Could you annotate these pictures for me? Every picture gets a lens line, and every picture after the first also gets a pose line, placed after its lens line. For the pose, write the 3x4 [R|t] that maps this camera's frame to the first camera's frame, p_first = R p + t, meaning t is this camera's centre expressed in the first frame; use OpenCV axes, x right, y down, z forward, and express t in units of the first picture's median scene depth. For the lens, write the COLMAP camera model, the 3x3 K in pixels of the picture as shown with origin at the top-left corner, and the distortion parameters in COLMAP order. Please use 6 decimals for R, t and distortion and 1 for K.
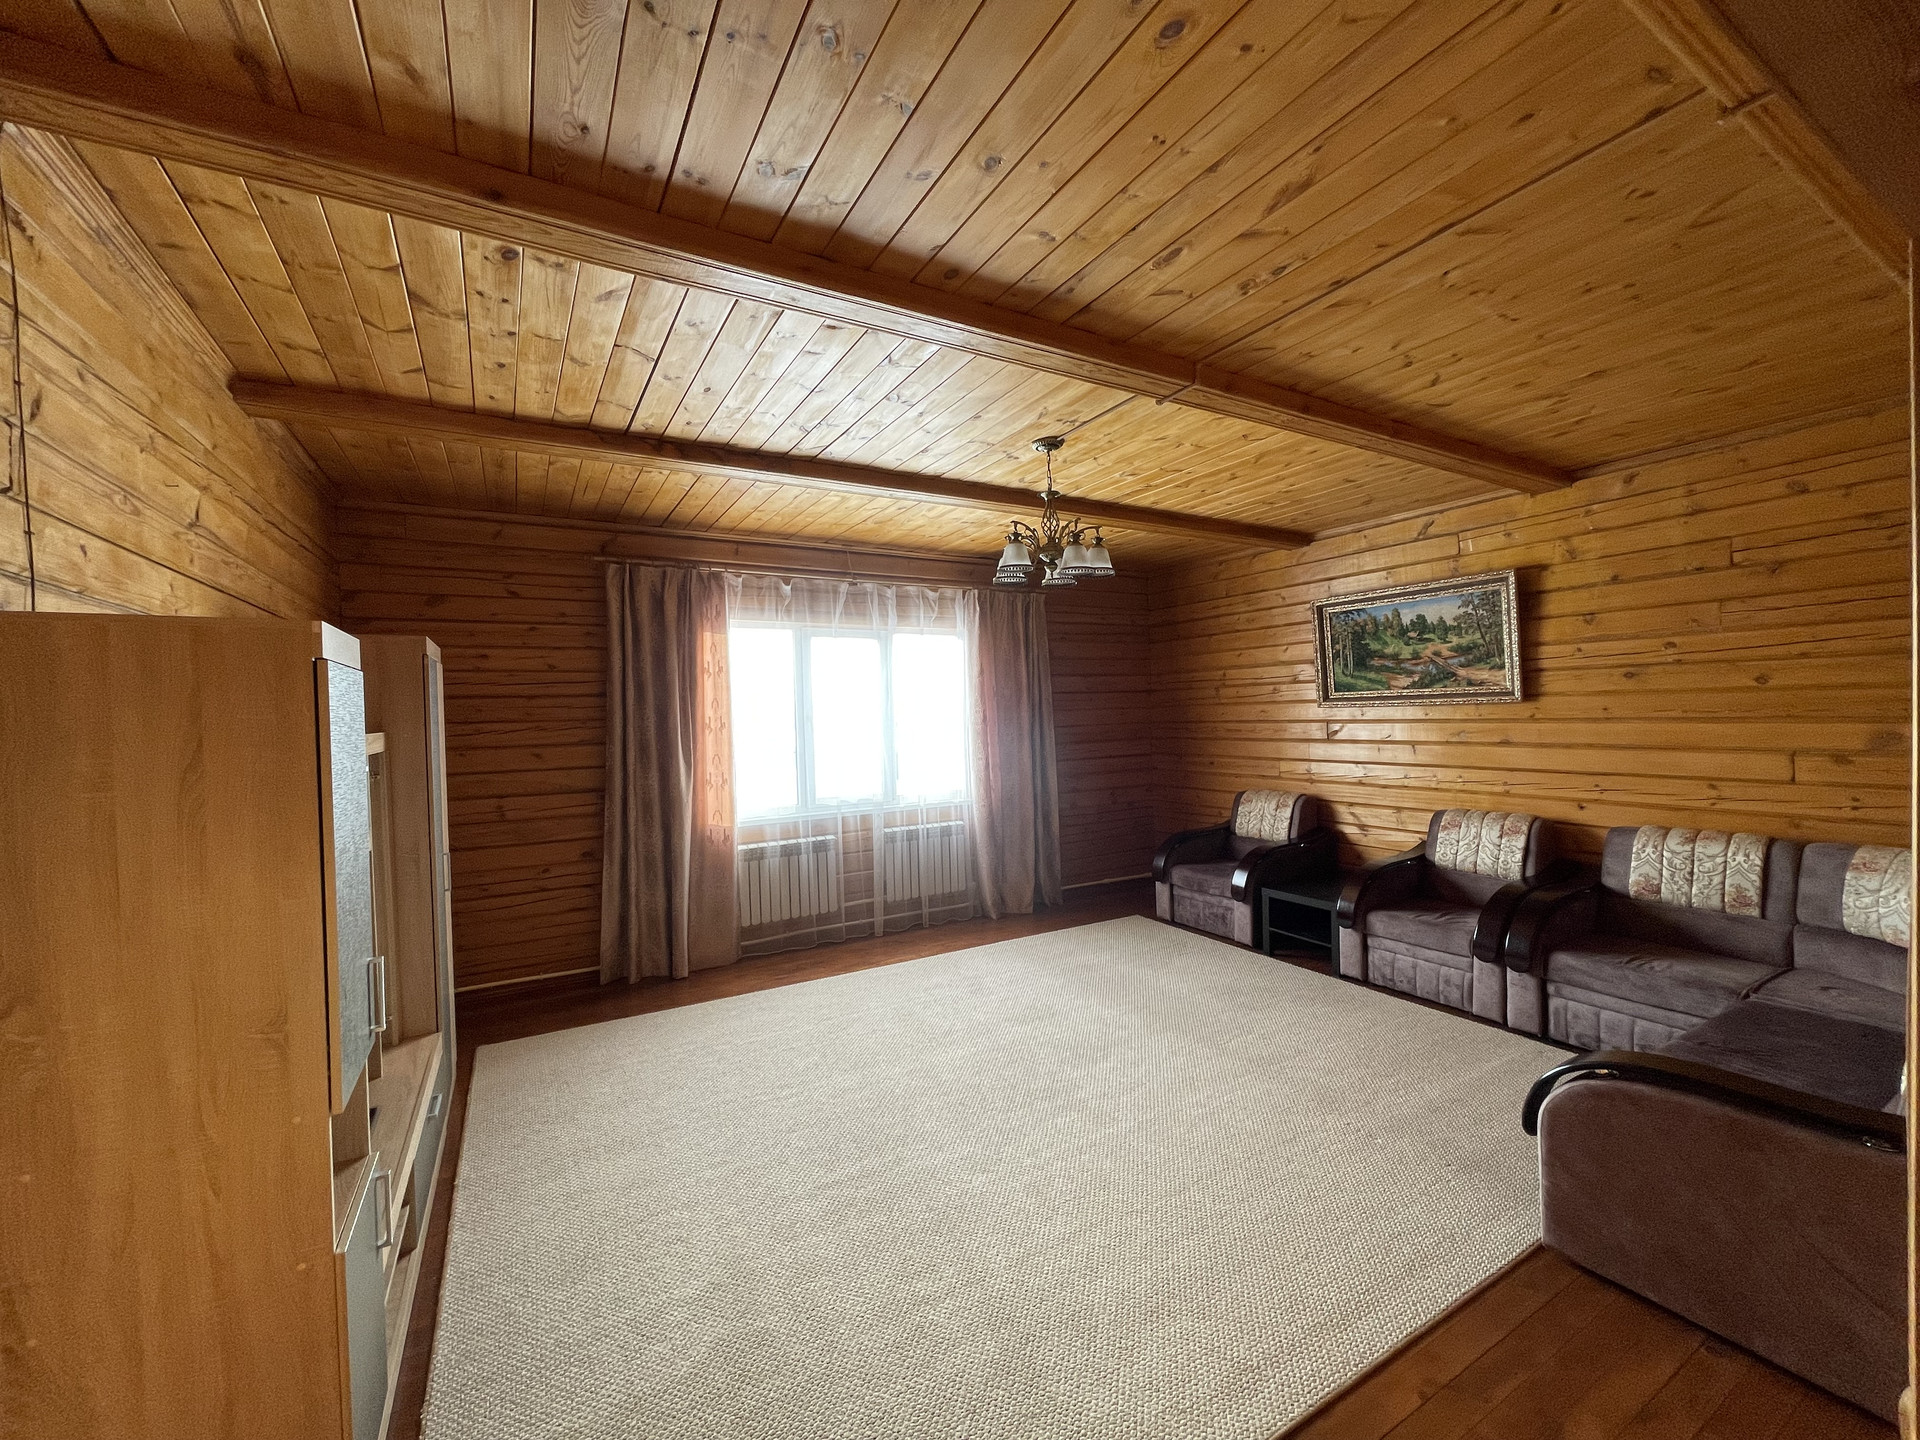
lens RADIAL K [[765.6, 0, 951.4], [0, 765.6, 715.7], [0, 0, 1]] dist [-0.007935, -0.000230]
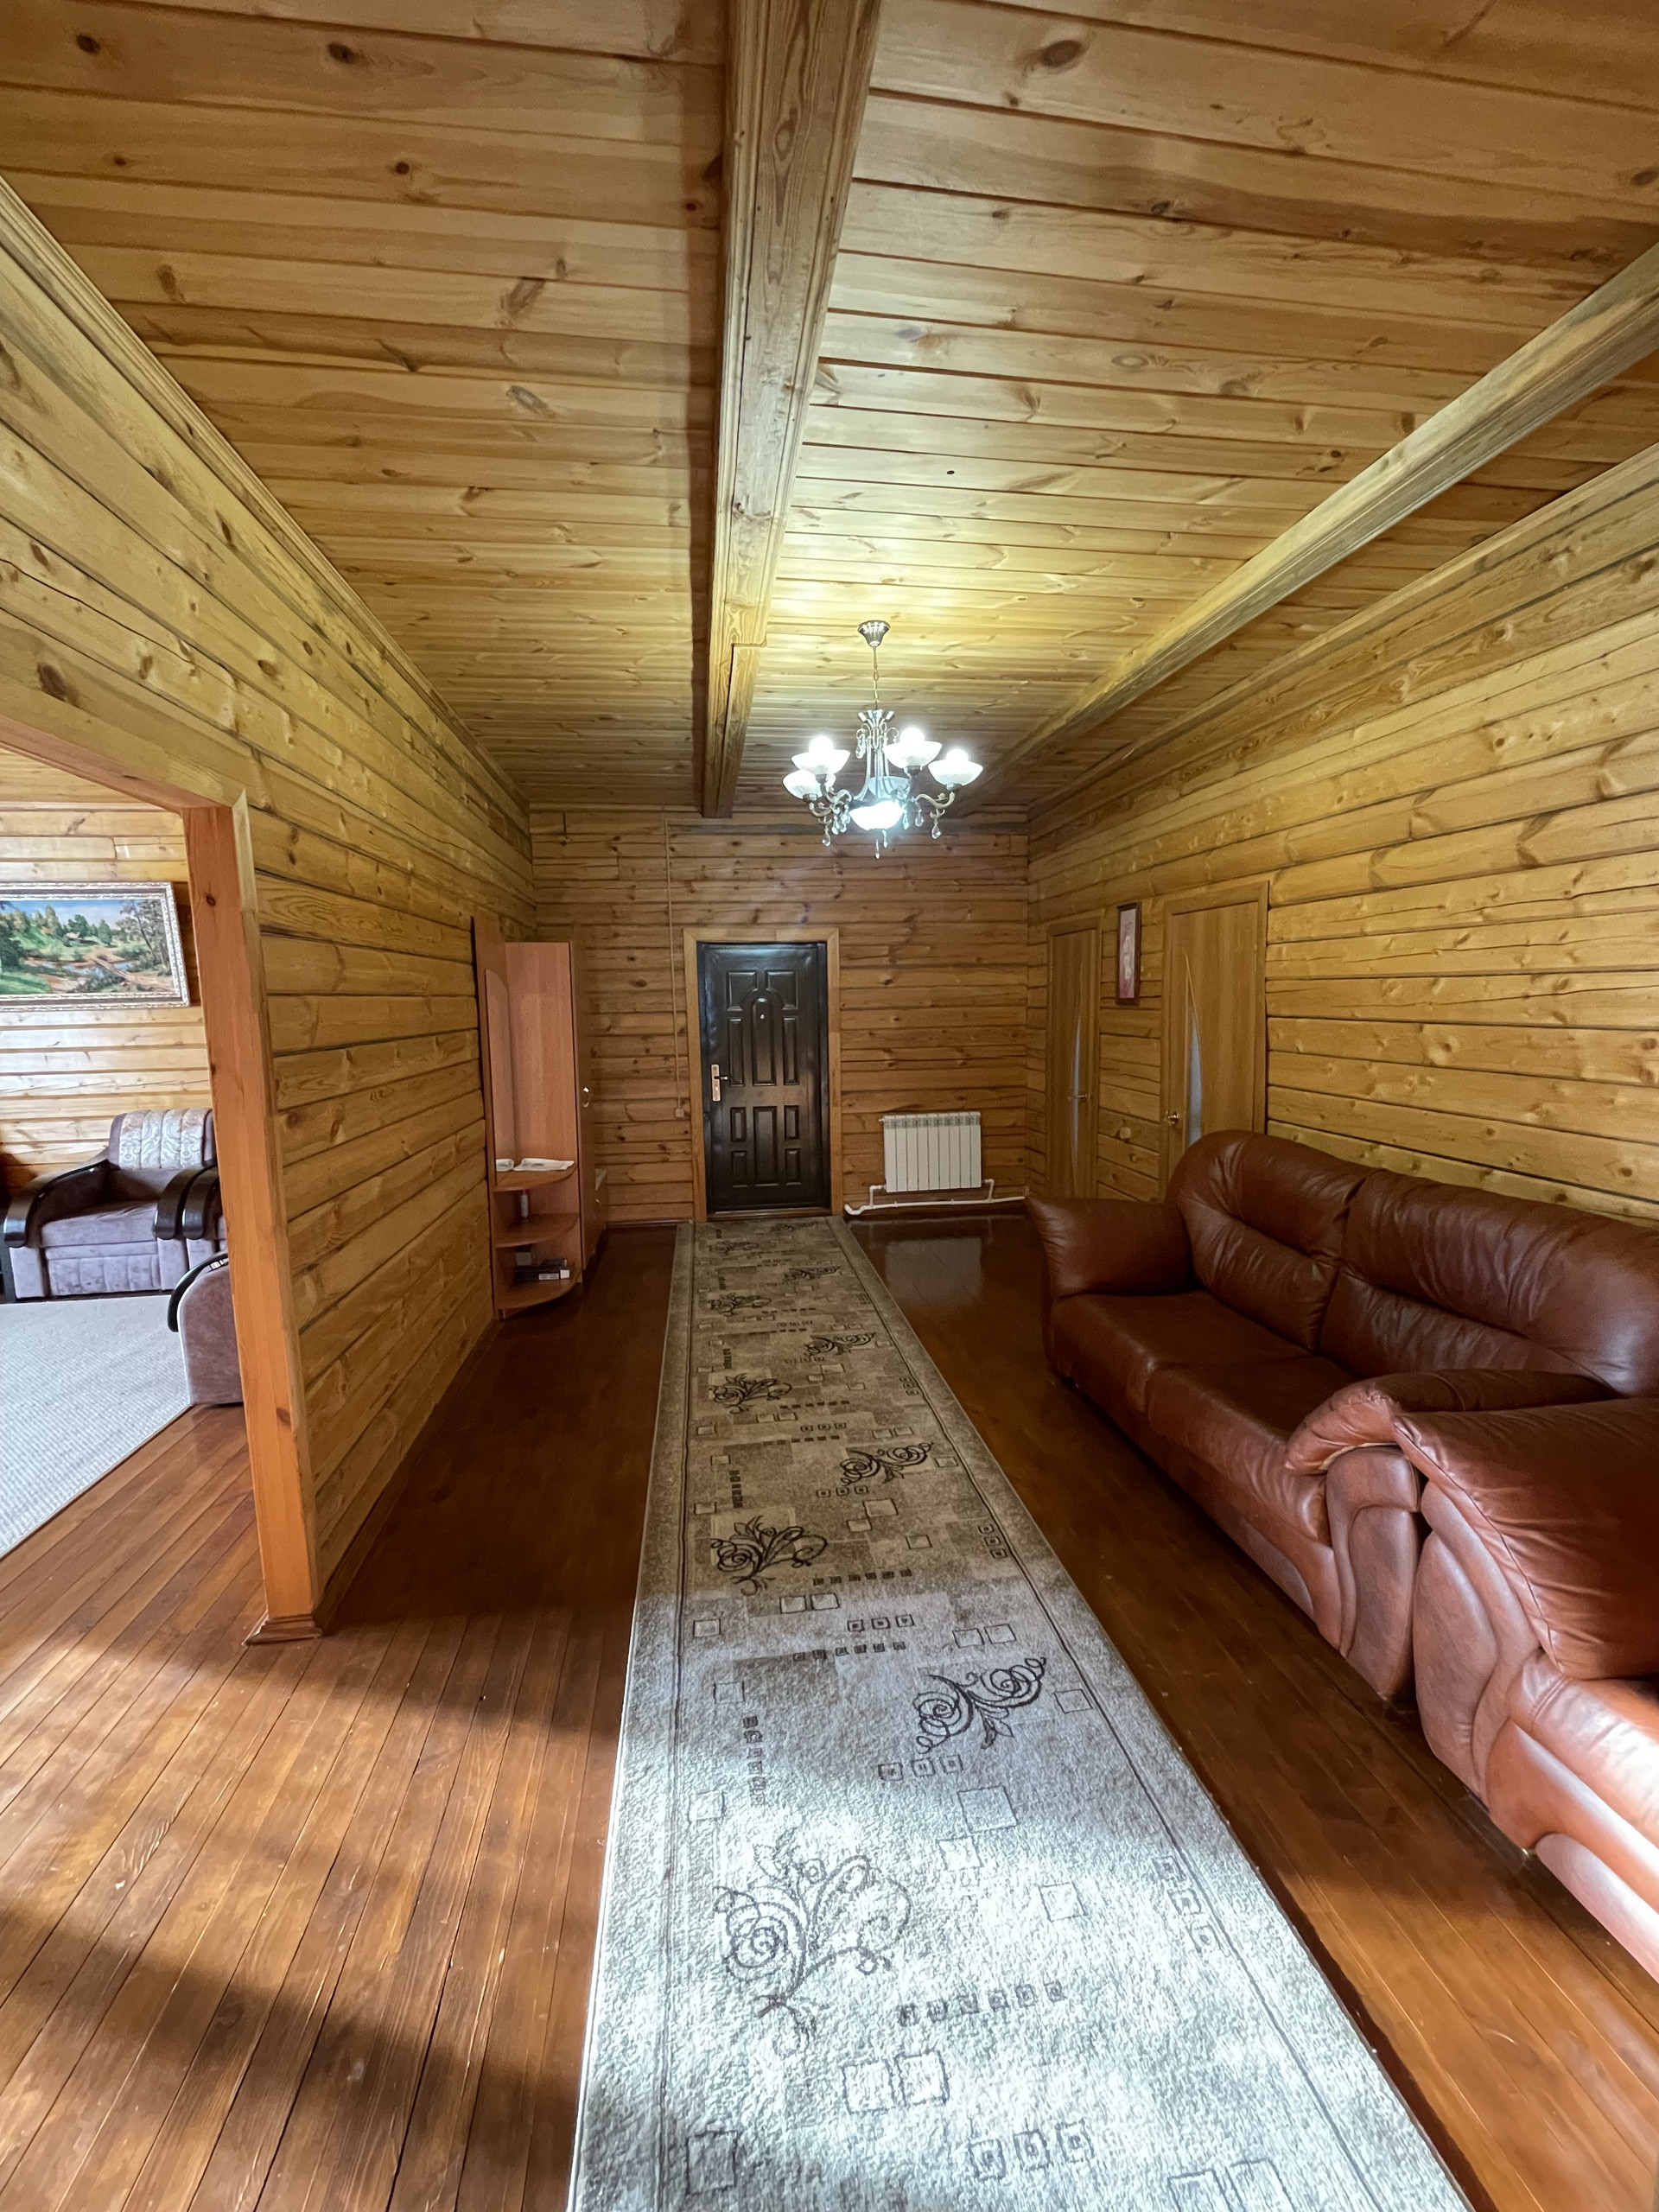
lens RADIAL K [[882.1, 0, 848.4], [0, 882.1, 1107.3], [0, 0, 1]] dist [-0.007935, -0.000230]
pose [[0.345093, -0.104617, 0.932720, -0.108337], [0.013614, 0.994222, 0.106478, 0.003869], [-0.938470, -0.024047, 0.344524, -0.299888]]
